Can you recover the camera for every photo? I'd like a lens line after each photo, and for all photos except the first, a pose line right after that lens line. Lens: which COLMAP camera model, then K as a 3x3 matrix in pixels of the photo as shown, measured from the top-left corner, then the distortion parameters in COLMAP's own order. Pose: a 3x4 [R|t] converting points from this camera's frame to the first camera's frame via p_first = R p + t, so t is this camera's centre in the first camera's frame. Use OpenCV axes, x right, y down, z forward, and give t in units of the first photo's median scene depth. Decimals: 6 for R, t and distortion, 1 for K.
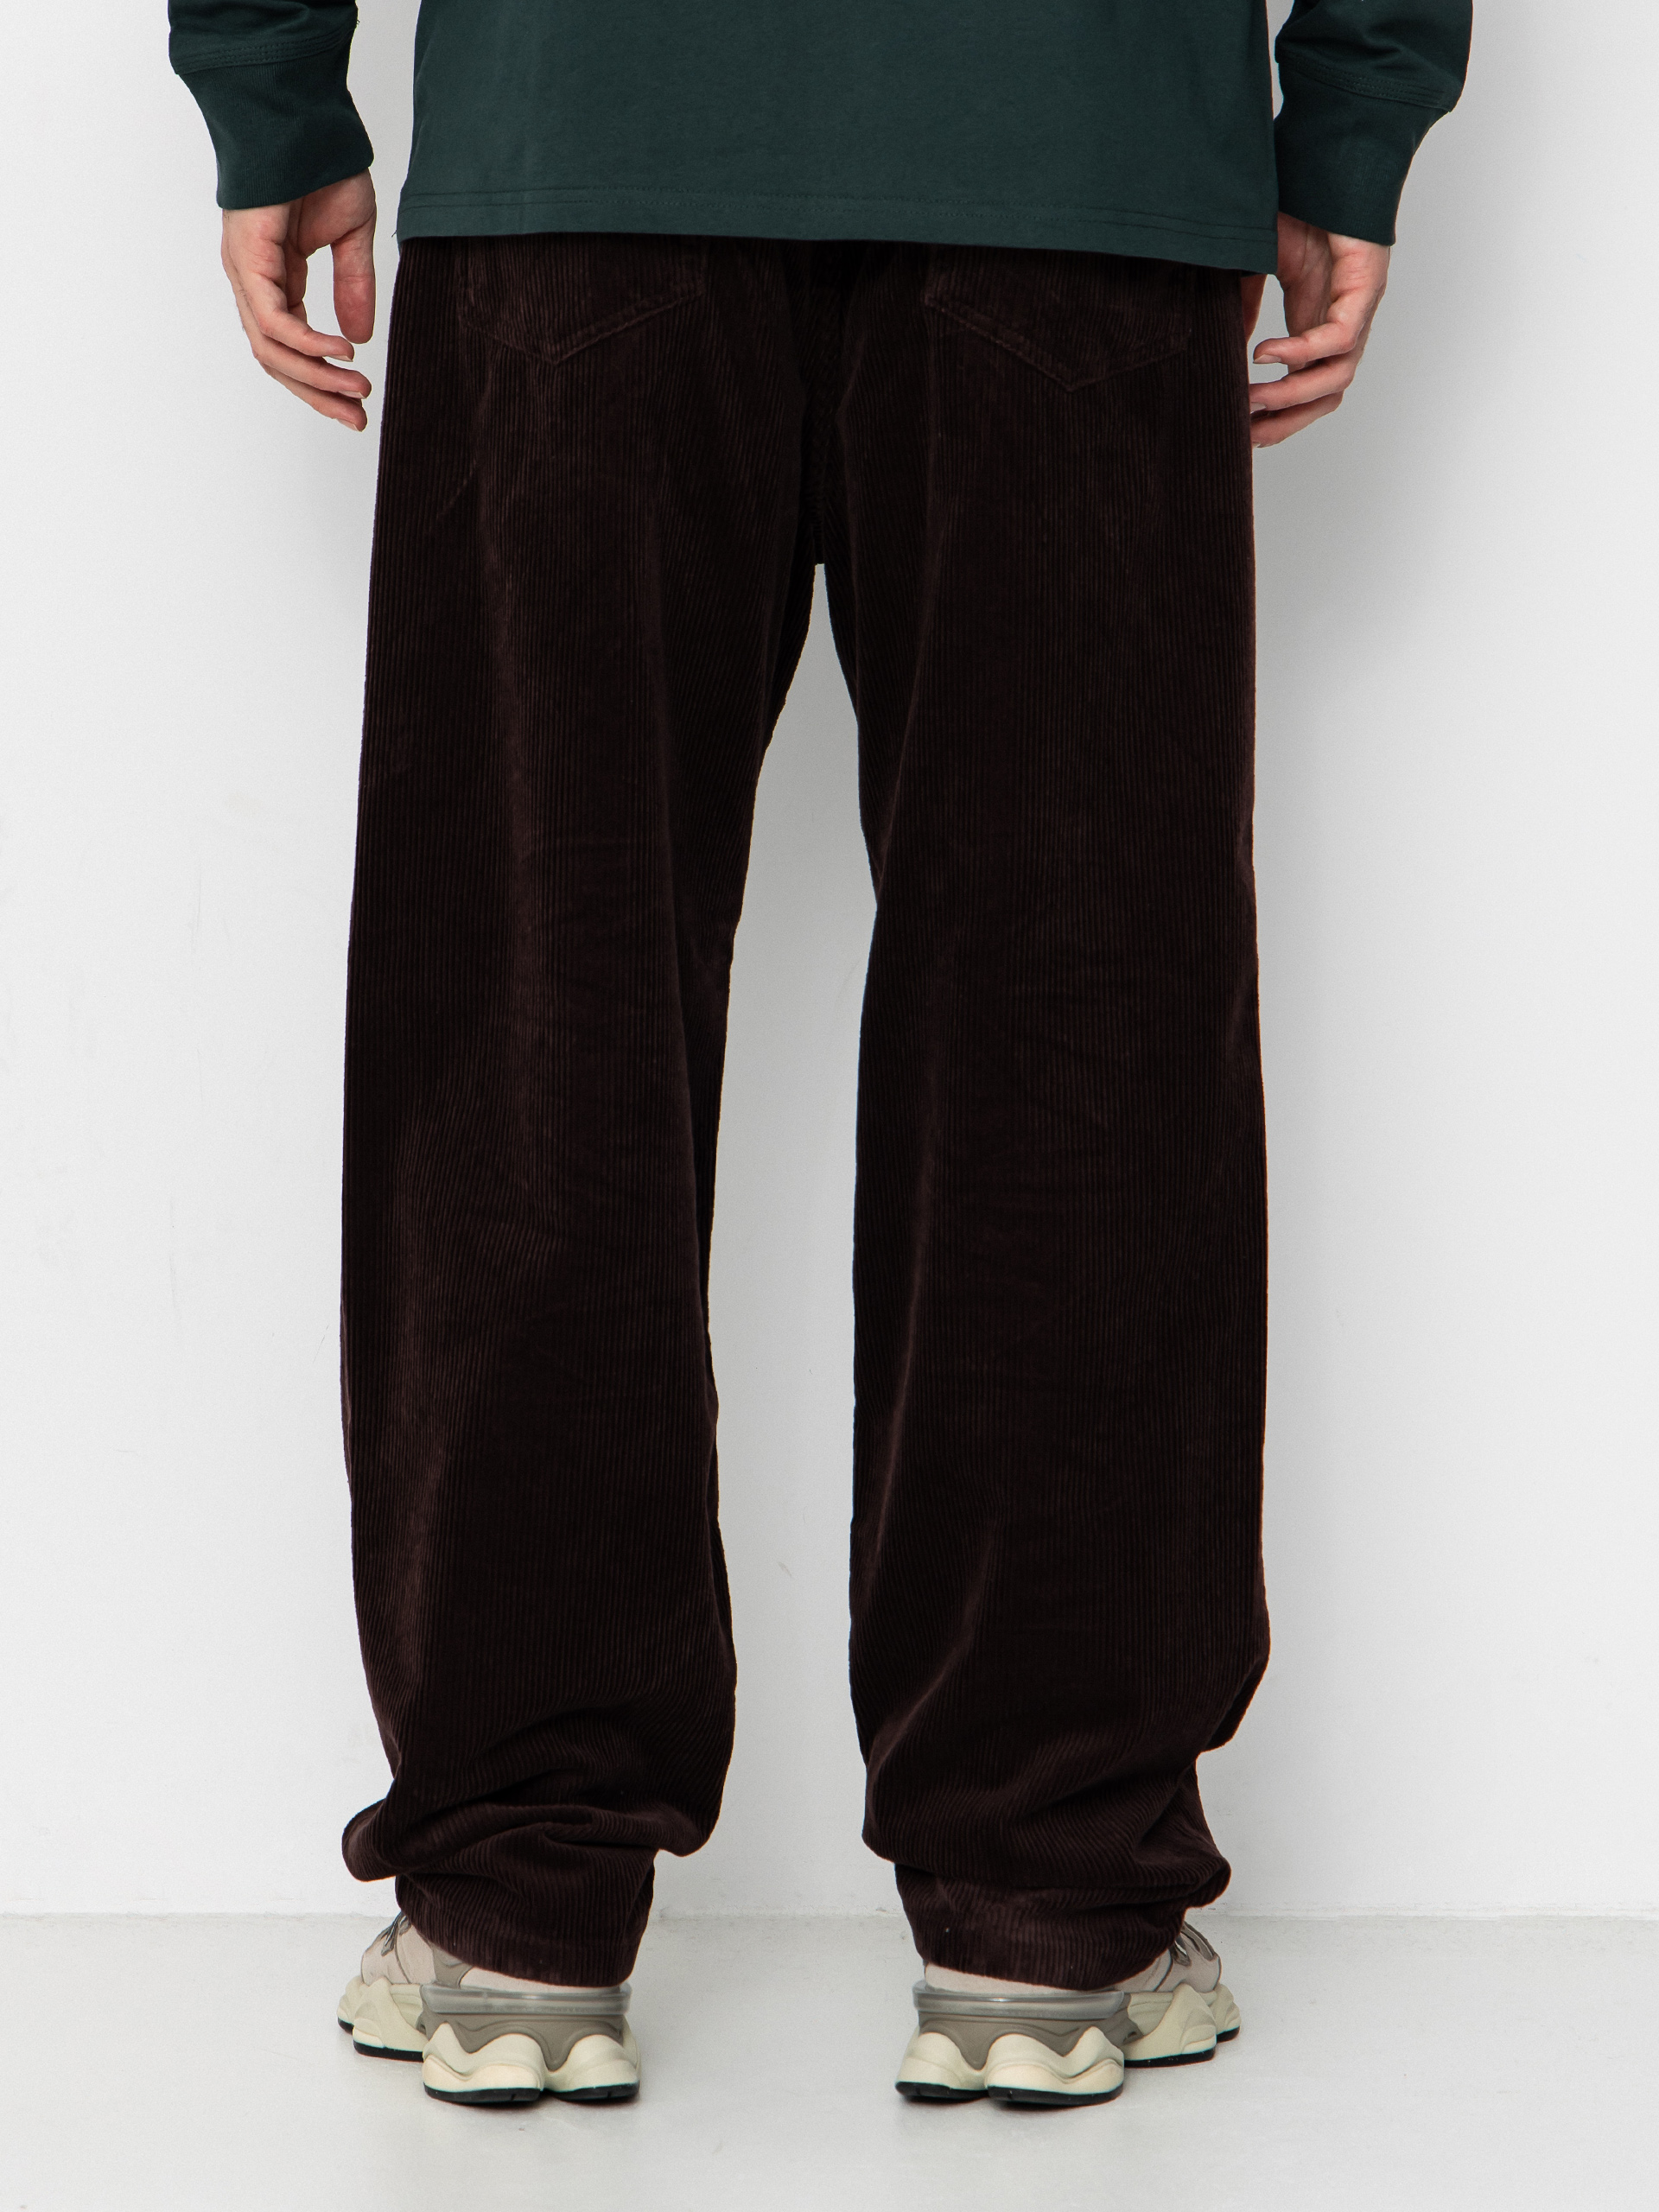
lens RADIAL K [[5375.0, 0, 832.2], [0, 5375.0, 1092.8], [0, 0, 1]] dist [1.446637, 0.084893]
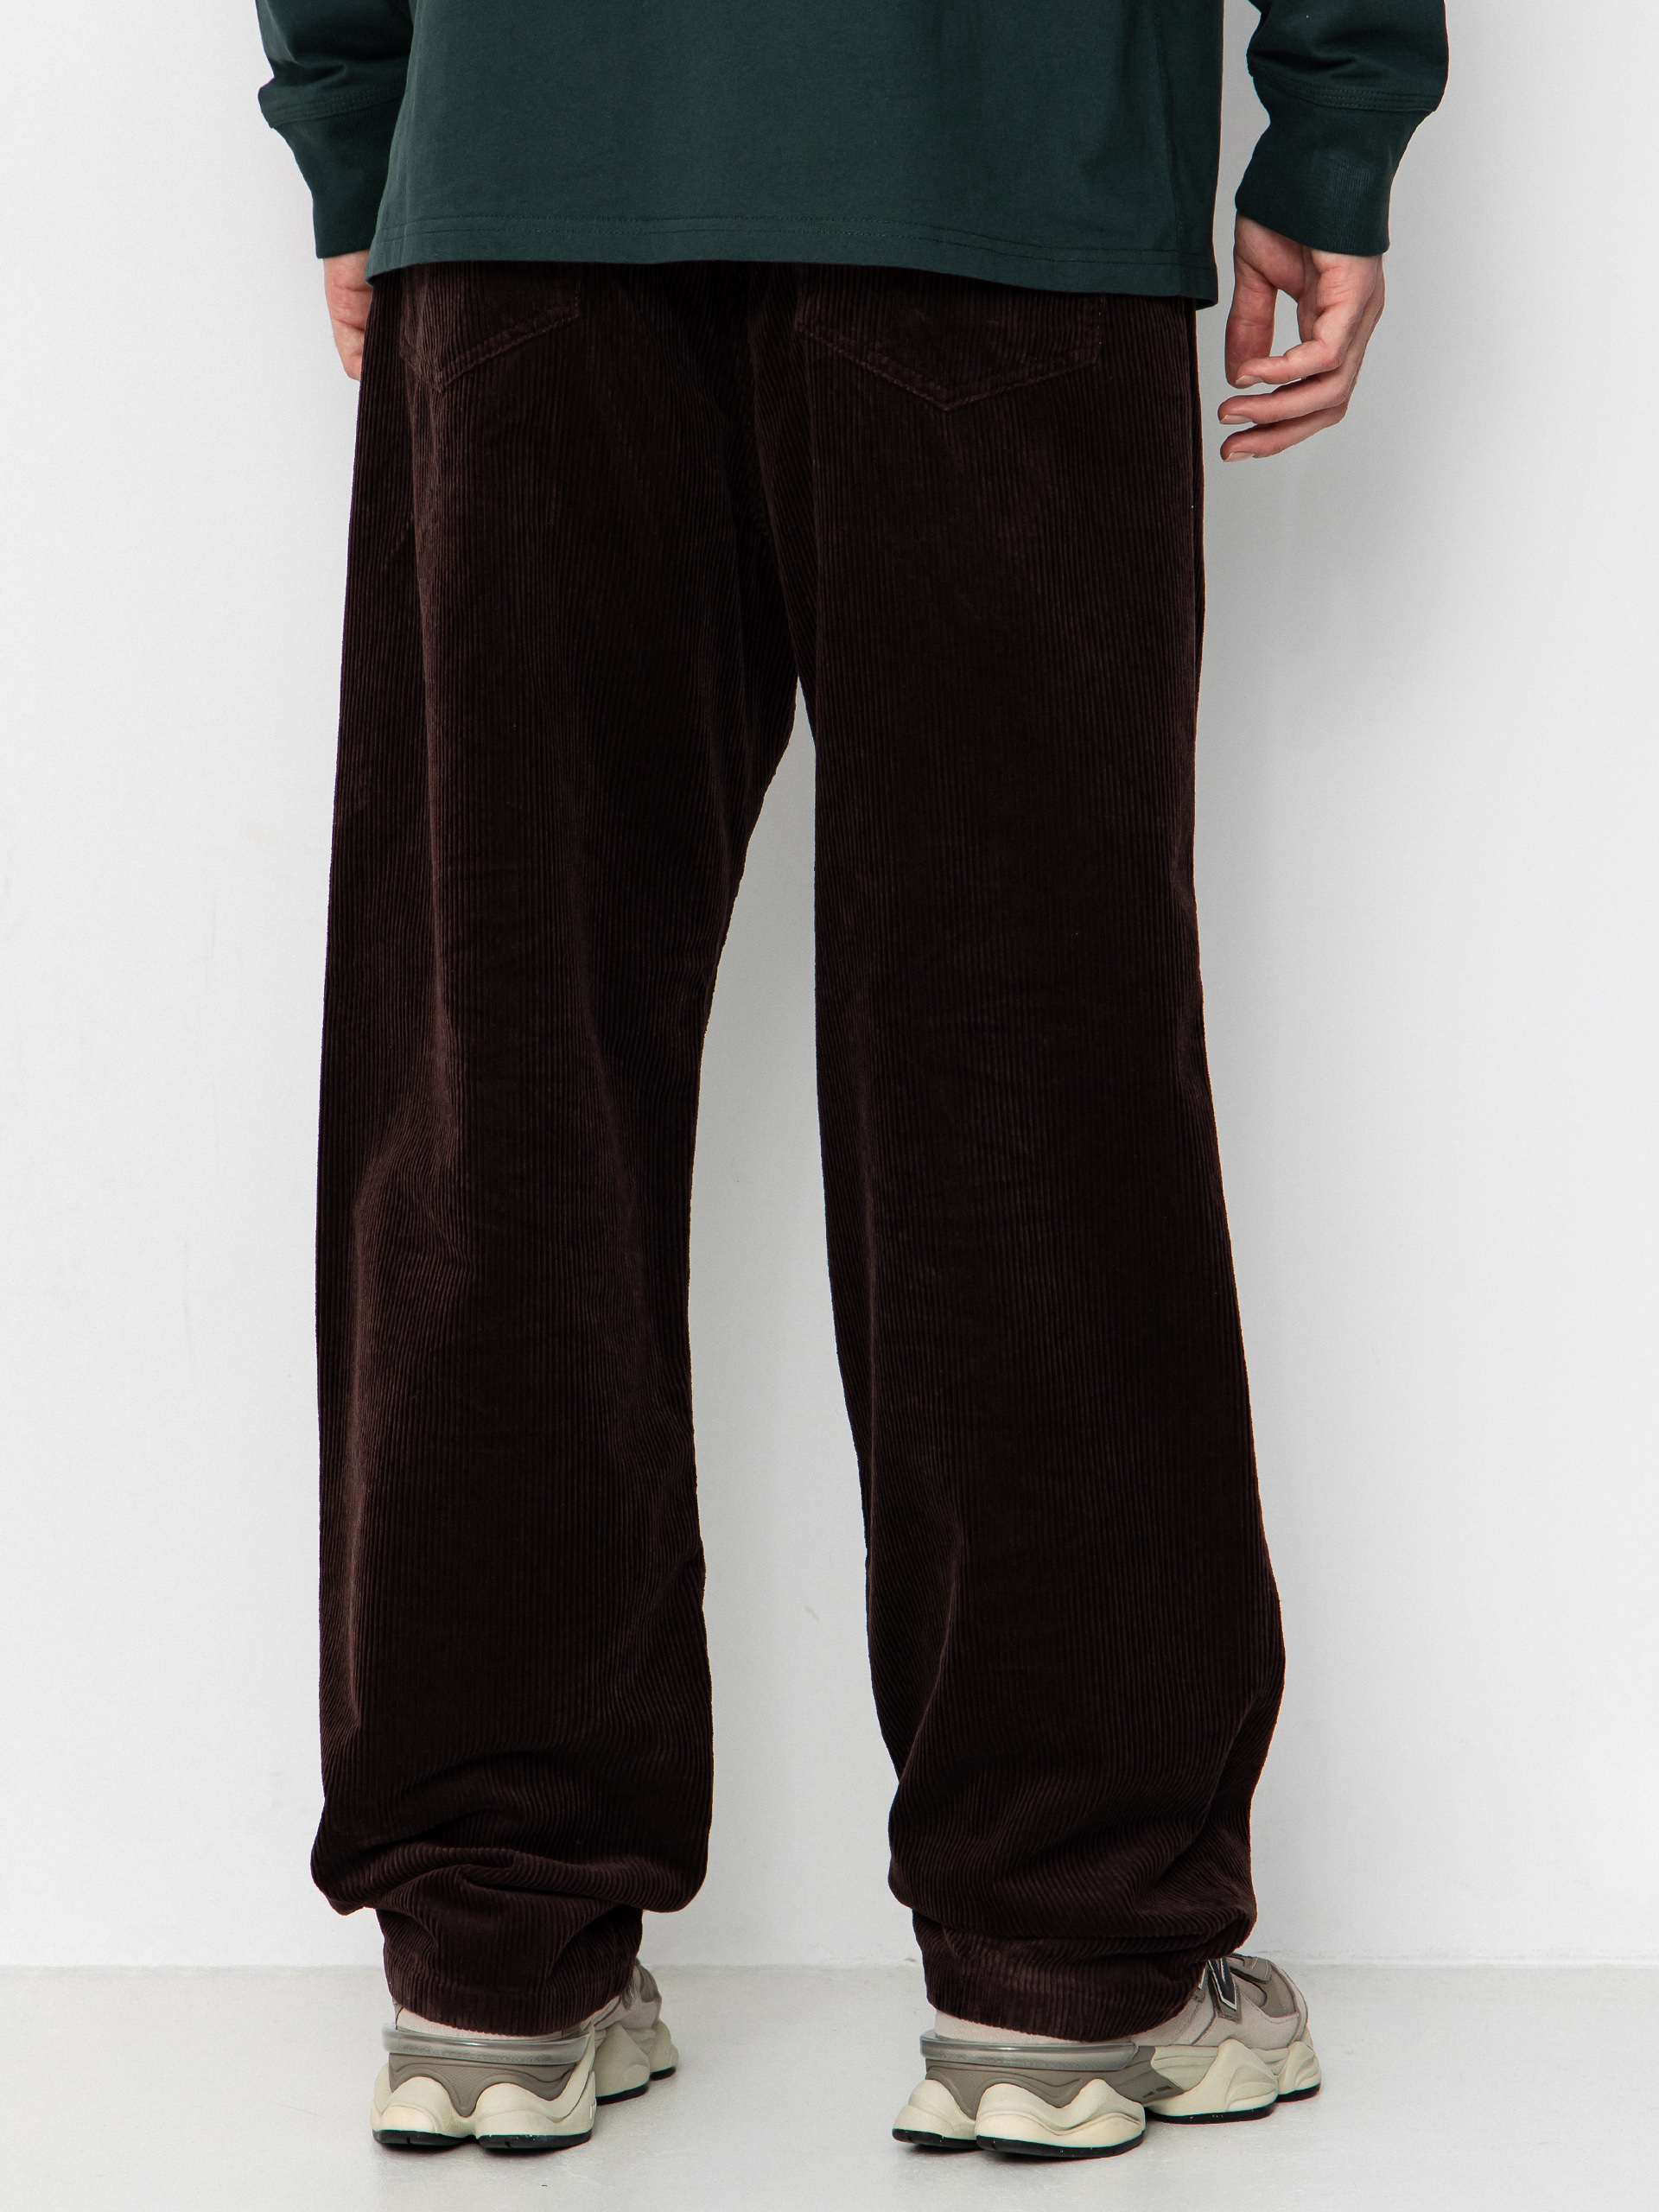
lens RADIAL K [[5386.0, 0, 829.5], [0, 5386.0, 1106.0], [0, 0, 1]] dist [1.378931, 0.401335]
pose [[0.991439, -0.005977, -0.130433, 0.130955], [0.005163, 0.999965, -0.006581, 0.002858], [0.130468, 0.005851, 0.991435, 0.018147]]
